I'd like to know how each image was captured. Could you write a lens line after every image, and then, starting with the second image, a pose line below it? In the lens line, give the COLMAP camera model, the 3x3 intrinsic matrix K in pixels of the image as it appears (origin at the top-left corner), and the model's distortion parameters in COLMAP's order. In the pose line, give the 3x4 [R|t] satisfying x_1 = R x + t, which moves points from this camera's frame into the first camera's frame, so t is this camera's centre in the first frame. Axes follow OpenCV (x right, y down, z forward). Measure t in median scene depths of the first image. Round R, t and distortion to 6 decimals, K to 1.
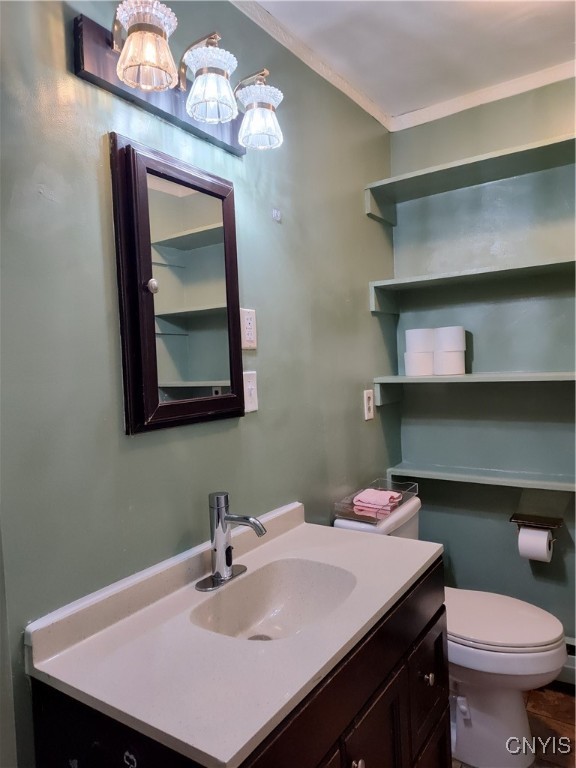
lens RADIAL K [[527.3, 0, 285.7], [0, 527.3, 380.5], [0, 0, 1]] dist [-0.000890, -0.002487]
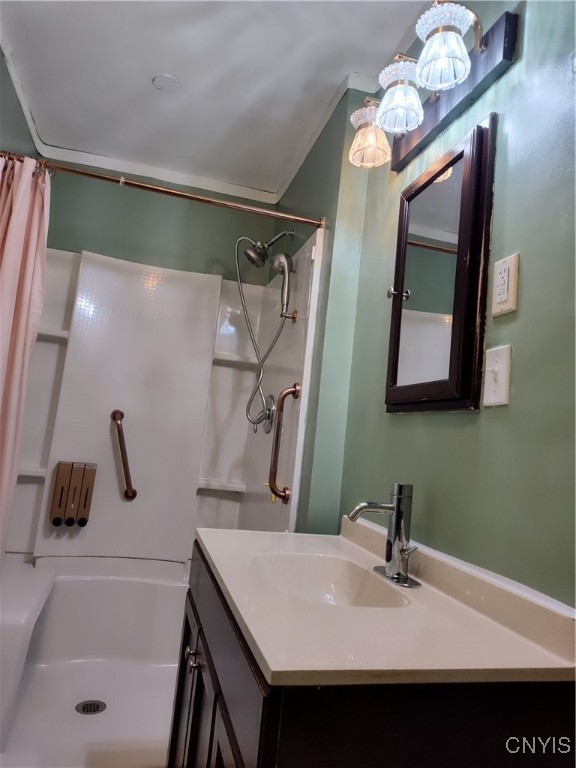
lens RADIAL K [[527.3, 0, 285.7], [0, 527.3, 380.5], [0, 0, 1]] dist [-0.000890, -0.002487]
pose [[-0.659192, -0.104672, -0.744654, 0.617099], [-0.092126, 0.994047, -0.058175, 0.091785], [0.746310, 0.030253, -0.664911, 1.248552]]
